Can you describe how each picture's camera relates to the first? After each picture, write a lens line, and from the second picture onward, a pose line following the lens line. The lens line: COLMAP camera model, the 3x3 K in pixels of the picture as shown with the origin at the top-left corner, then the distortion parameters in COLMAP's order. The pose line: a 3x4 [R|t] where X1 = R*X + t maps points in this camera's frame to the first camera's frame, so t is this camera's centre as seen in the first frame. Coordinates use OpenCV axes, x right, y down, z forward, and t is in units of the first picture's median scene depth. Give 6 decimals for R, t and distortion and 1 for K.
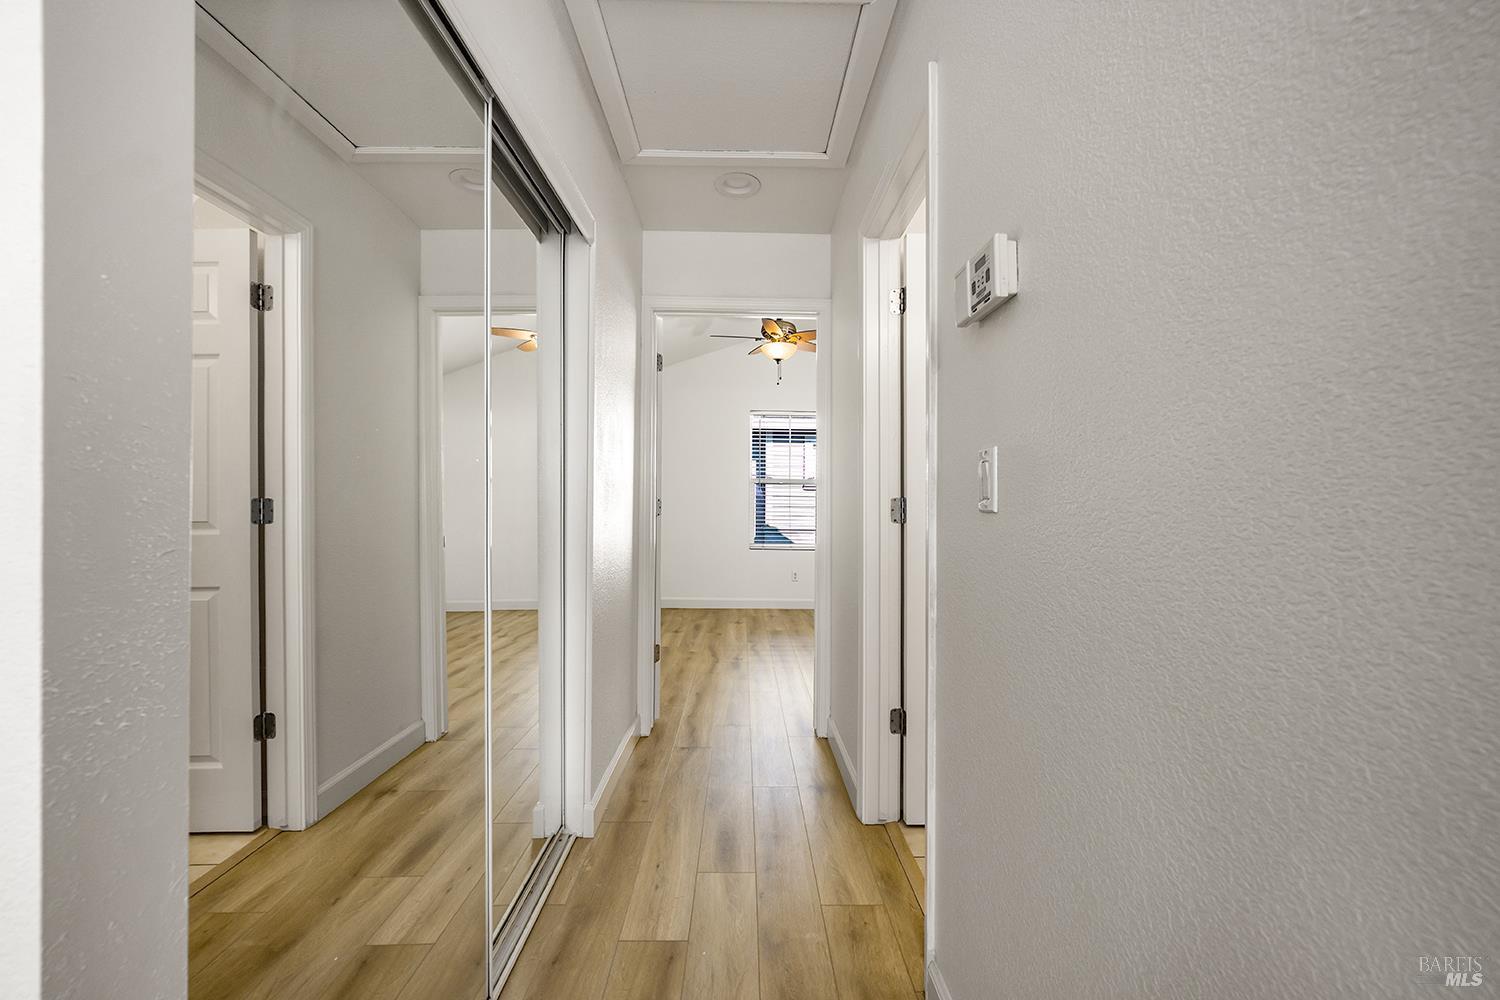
lens RADIAL K [[604.9, 0, 751.4], [0, 604.9, 510.5], [0, 0, 1]] dist [-0.000747, 0.000031]
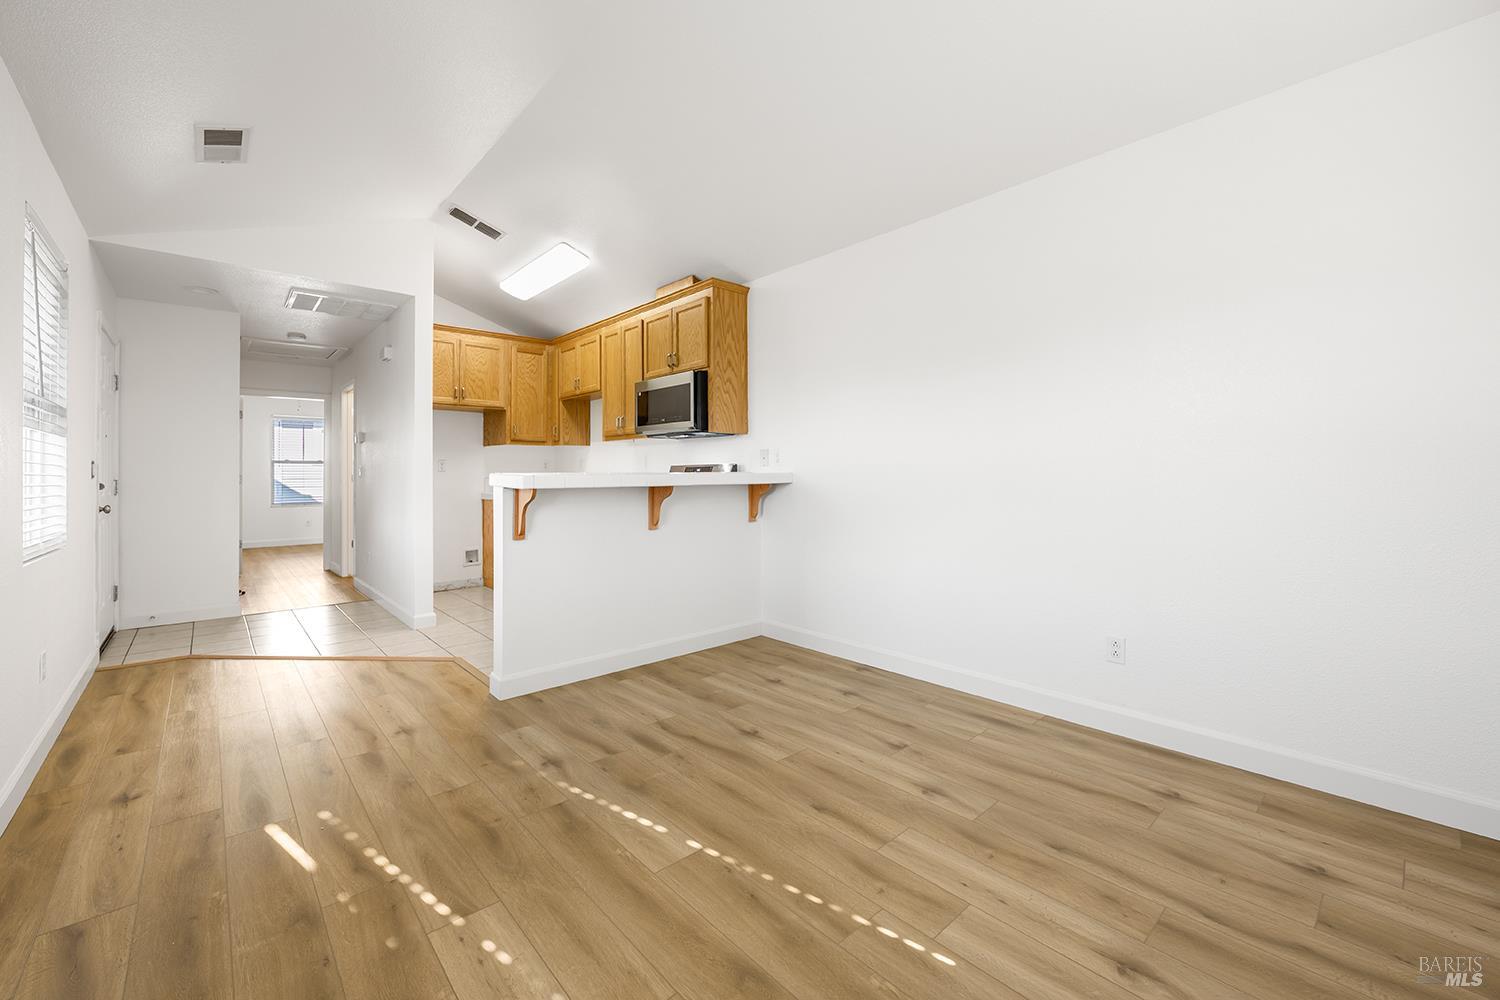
lens RADIAL K [[618.3, 0, 753.6], [0, 618.3, 468.6], [0, 0, 1]] dist [0.001200, 0.000428]
pose [[0.756516, 0.003430, 0.653966, -0.298251], [0.012680, 0.999721, -0.019912, 0.040639], [-0.653852, 0.023357, 0.756261, -2.788604]]
